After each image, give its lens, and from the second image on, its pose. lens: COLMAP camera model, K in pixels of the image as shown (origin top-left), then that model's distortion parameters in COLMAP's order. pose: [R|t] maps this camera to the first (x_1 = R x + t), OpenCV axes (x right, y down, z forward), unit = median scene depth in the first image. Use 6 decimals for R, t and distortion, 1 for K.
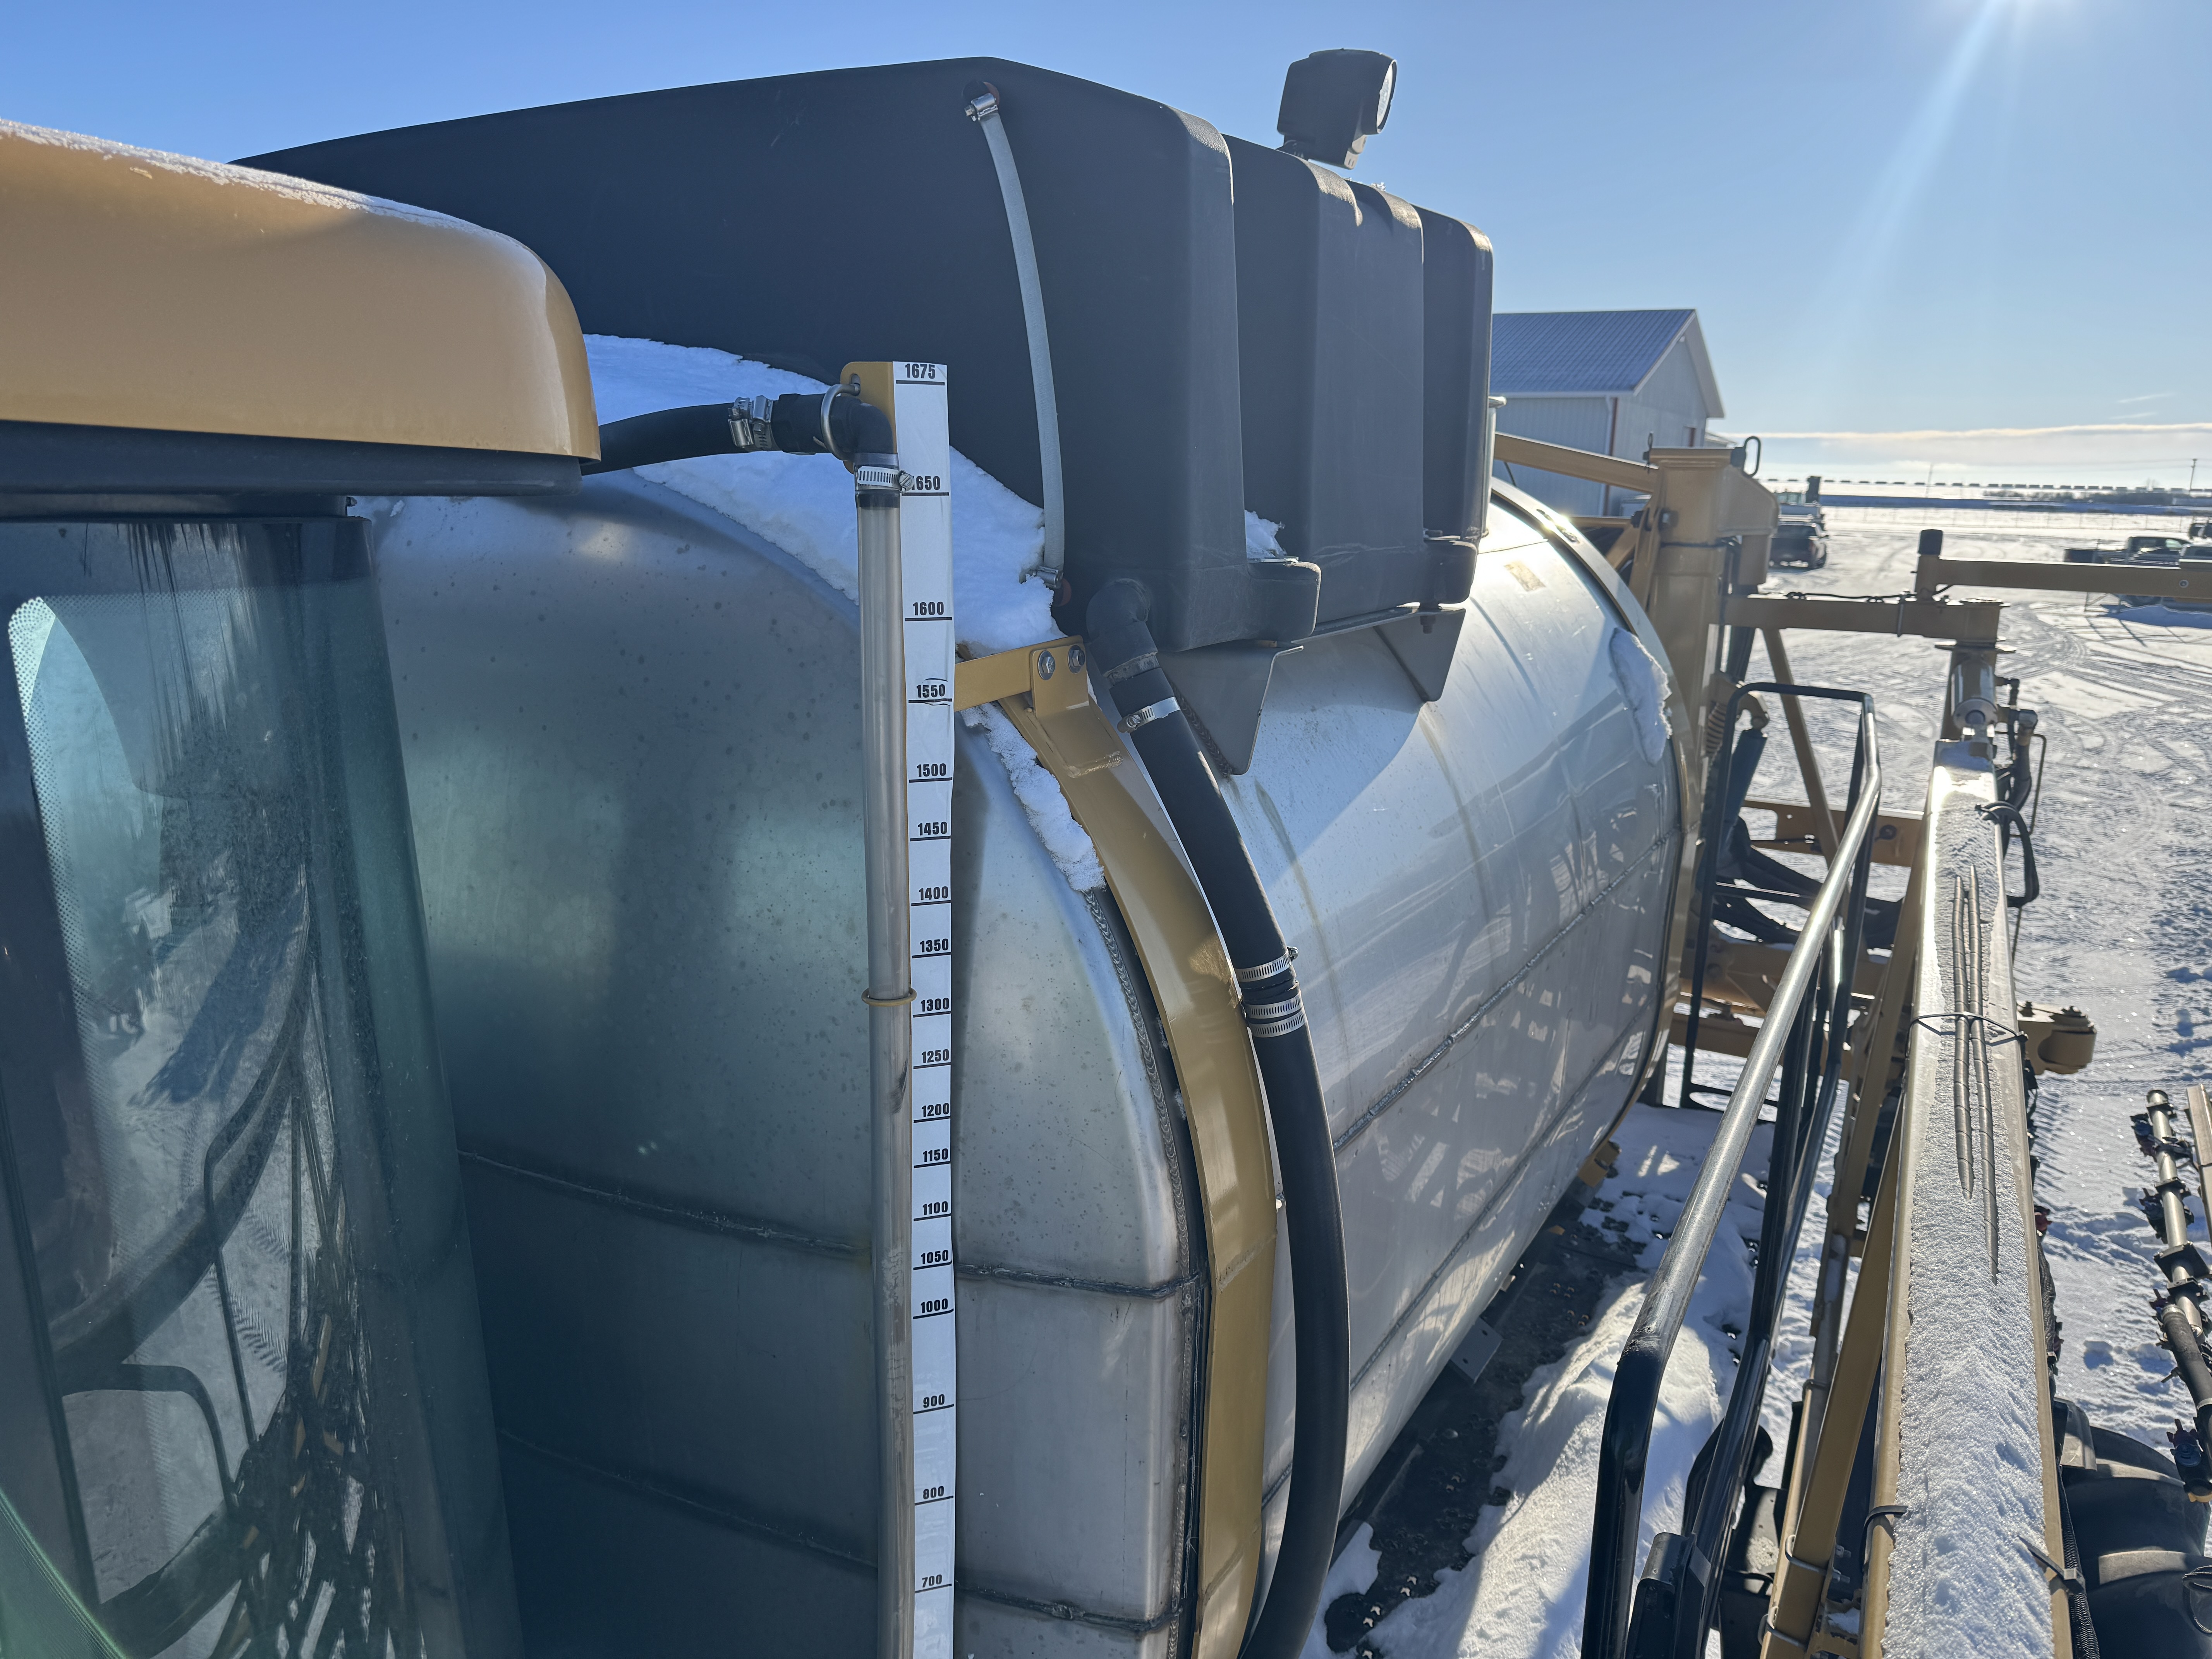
lens RADIAL K [[1529.1, 0, 1097.7], [0, 1529.1, 845.9], [0, 0, 1]] dist [0.013644, -0.022430]
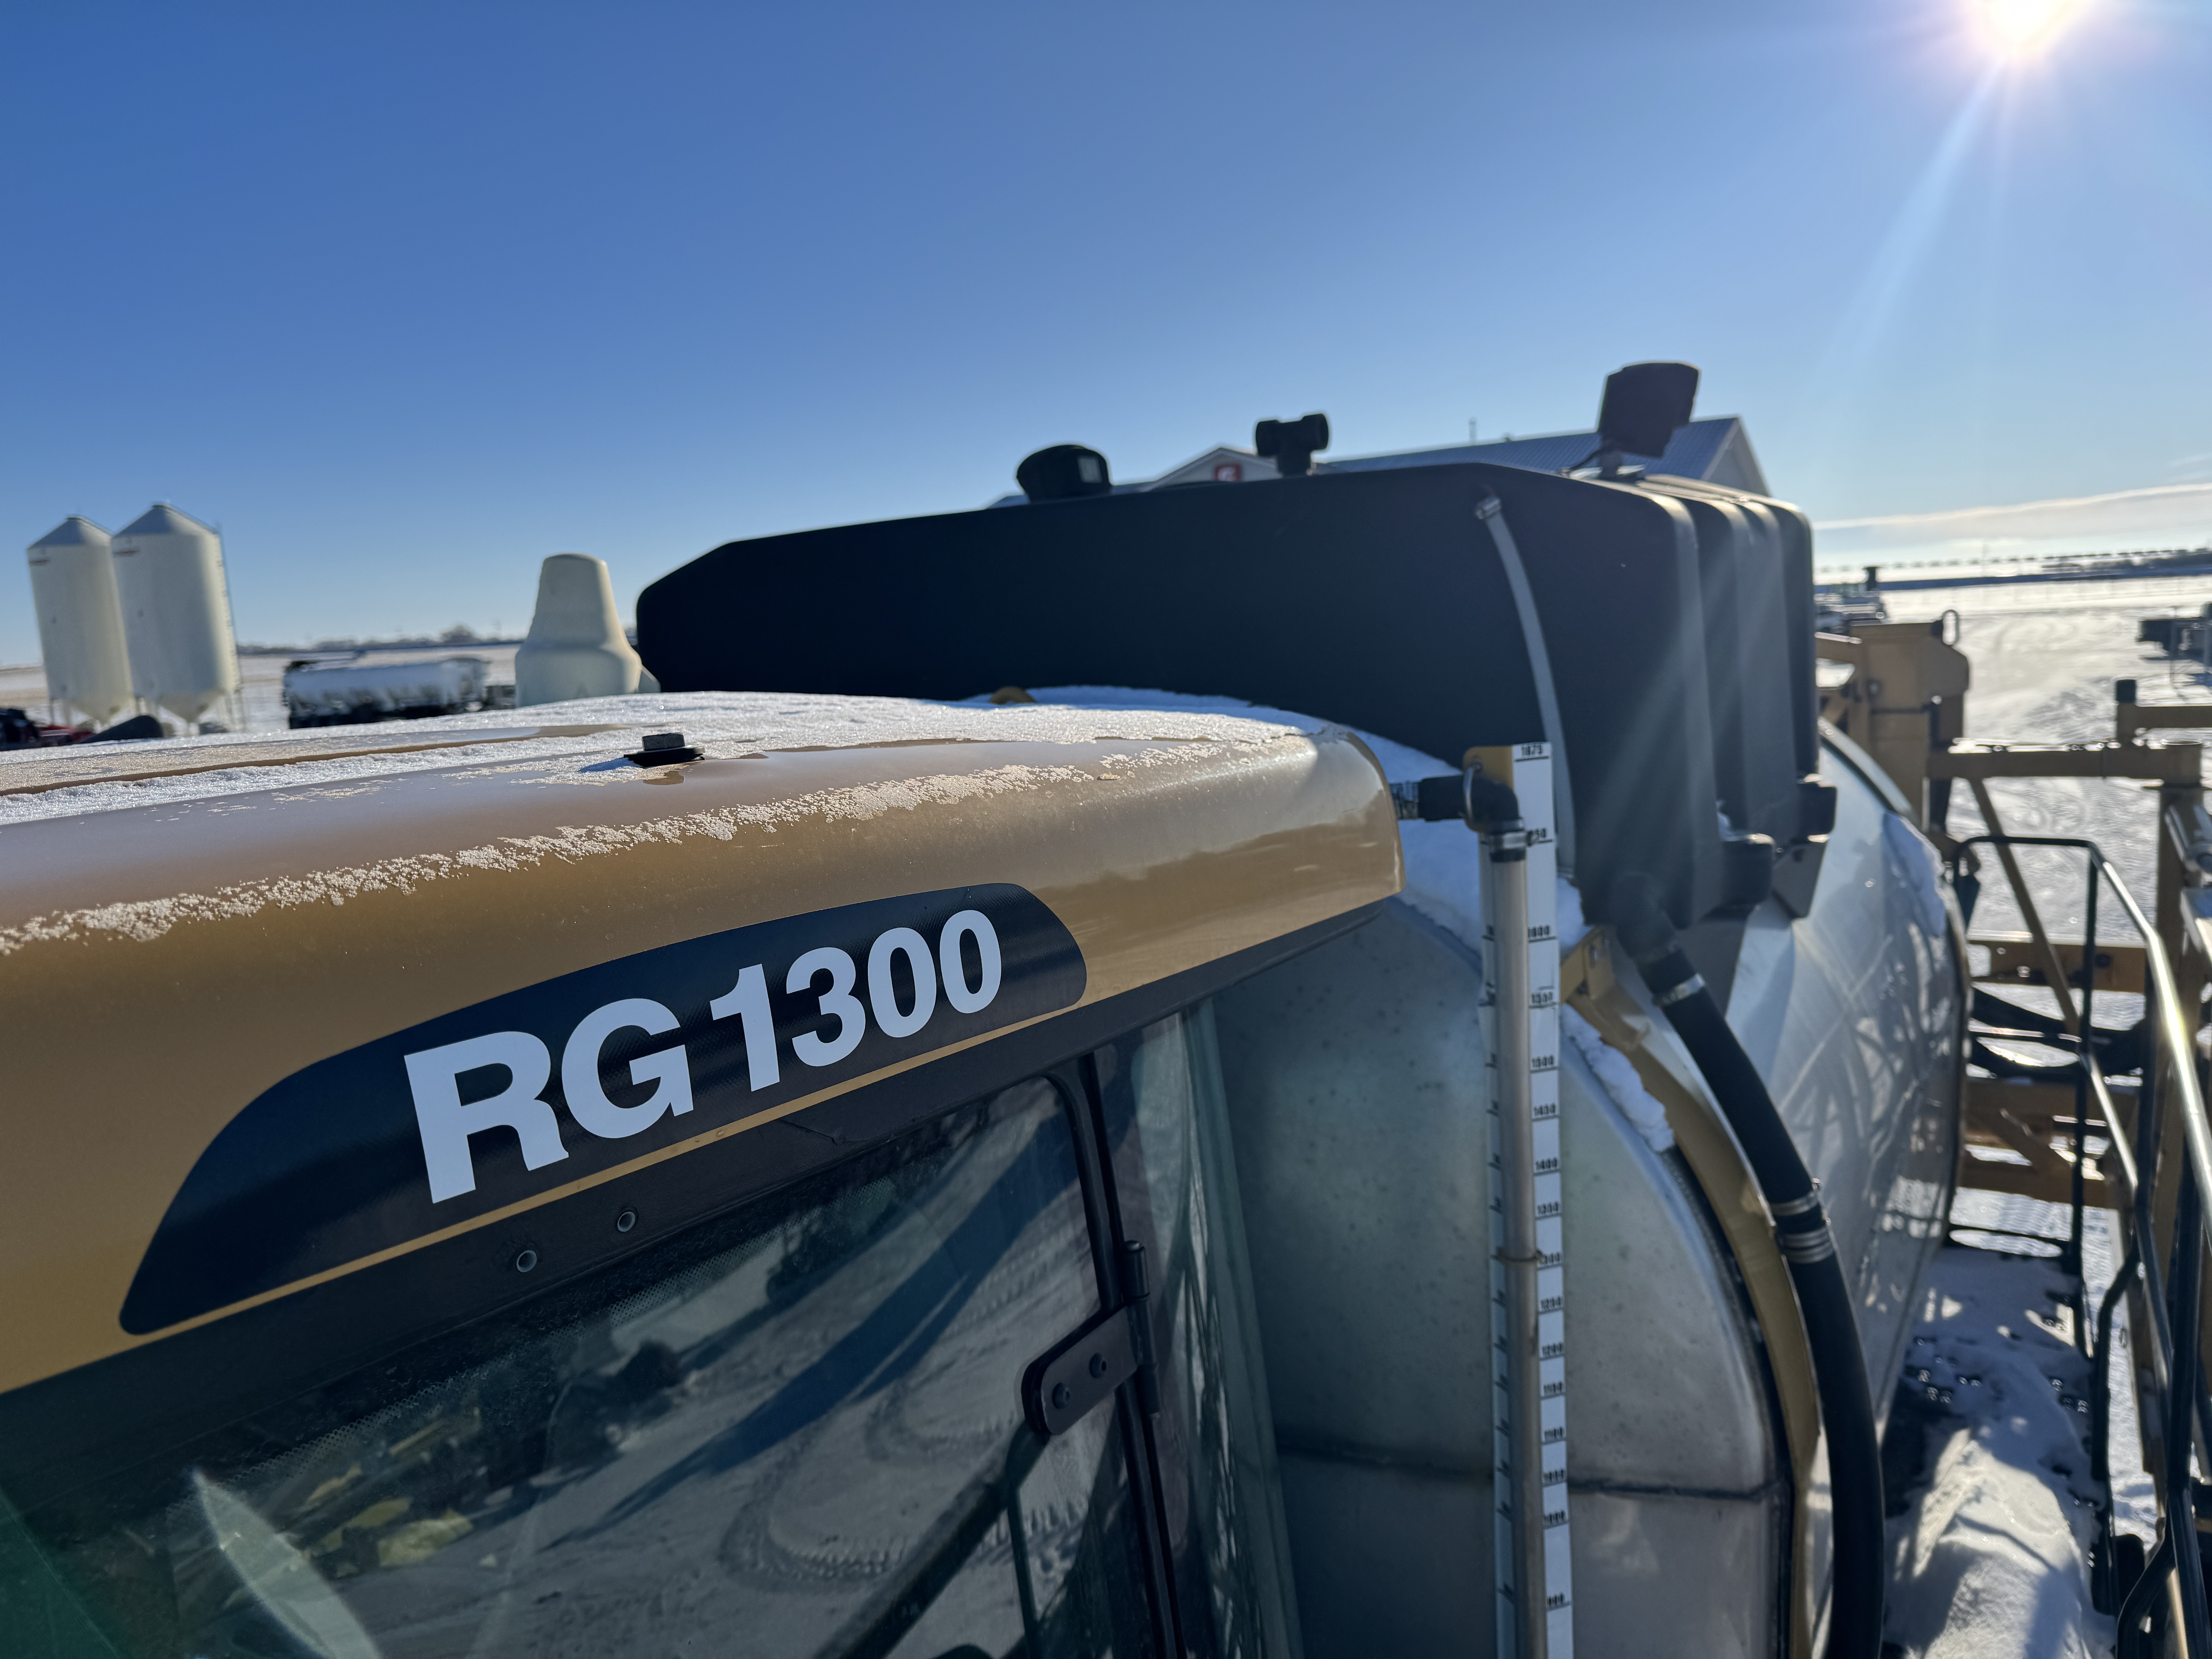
lens RADIAL K [[1529.1, 0, 1109.9], [0, 1529.1, 842.4], [0, 0, 1]] dist [0.013644, -0.022430]
pose [[0.996773, -0.071155, -0.037150, -0.132252], [0.067433, 0.993351, -0.093309, -0.044637], [0.043542, 0.090503, 0.994944, -0.080034]]
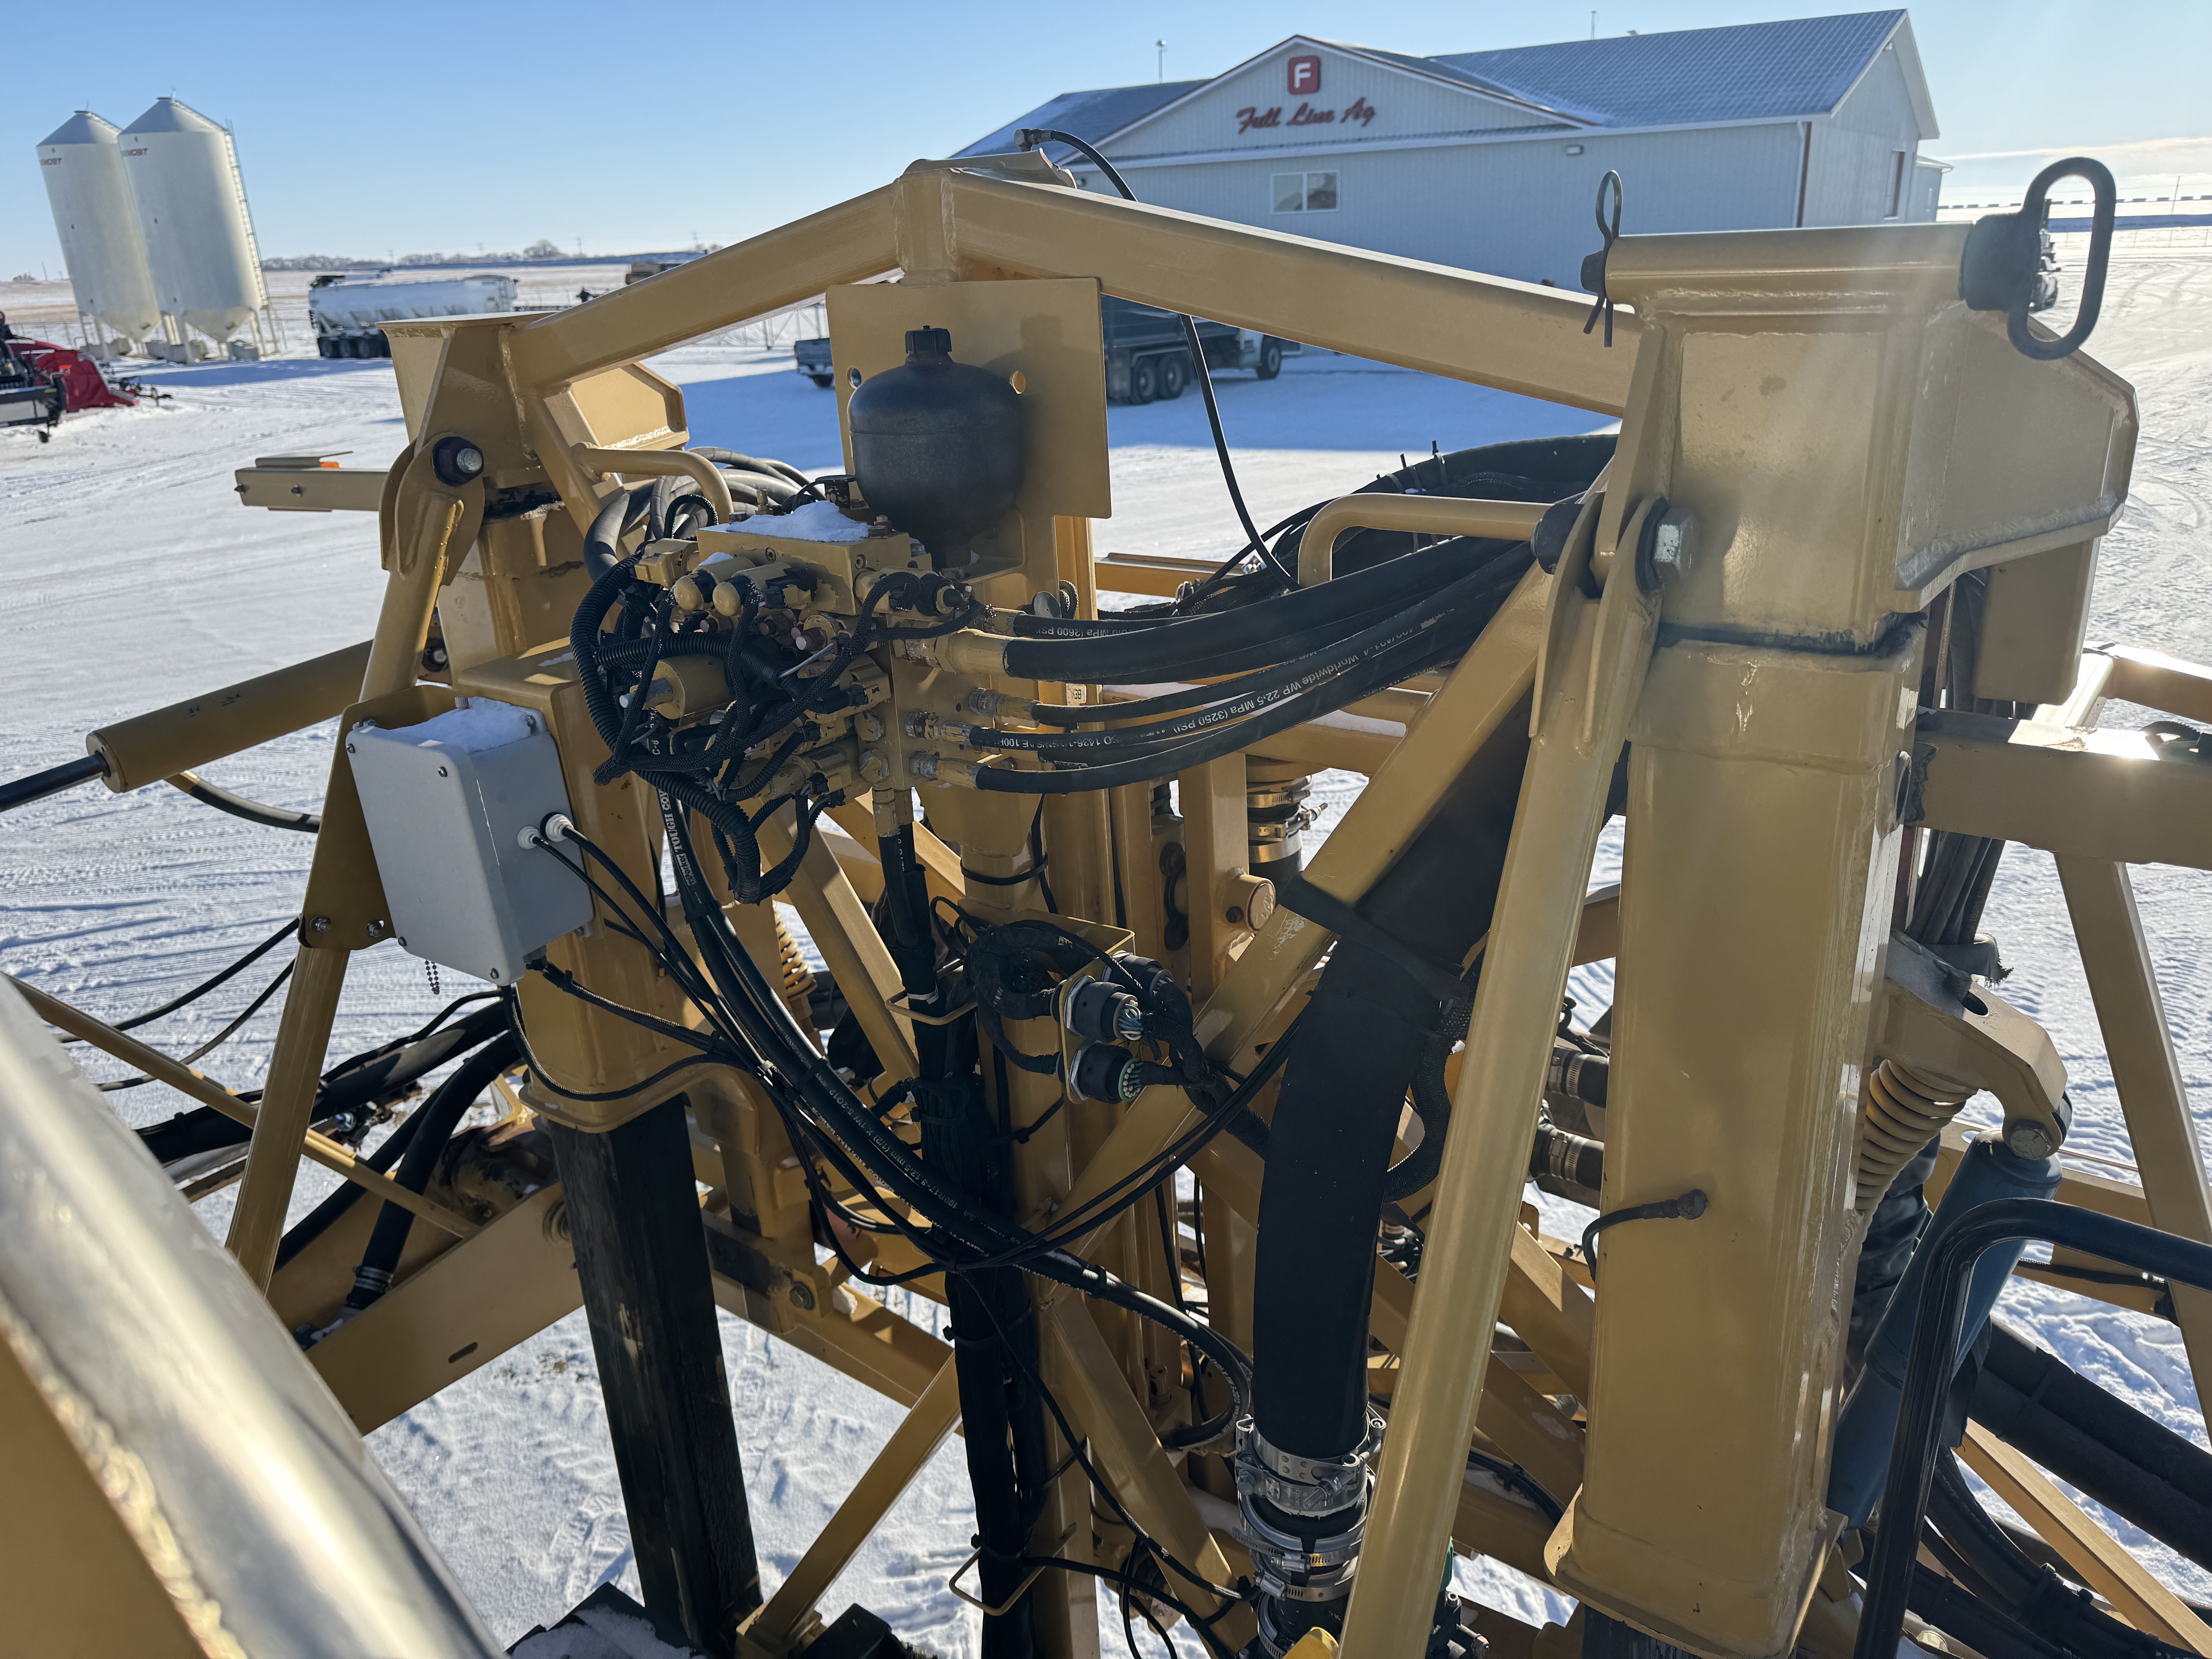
lens RADIAL K [[1529.1, 0, 1115.9], [0, 1529.1, 806.8], [0, 0, 1]] dist [0.013644, -0.022430]
pose [[0.994613, -0.025340, -0.100509, 0.315827], [0.036342, 0.993356, 0.109196, -0.206863], [0.097074, -0.112261, 0.988926, 0.769298]]
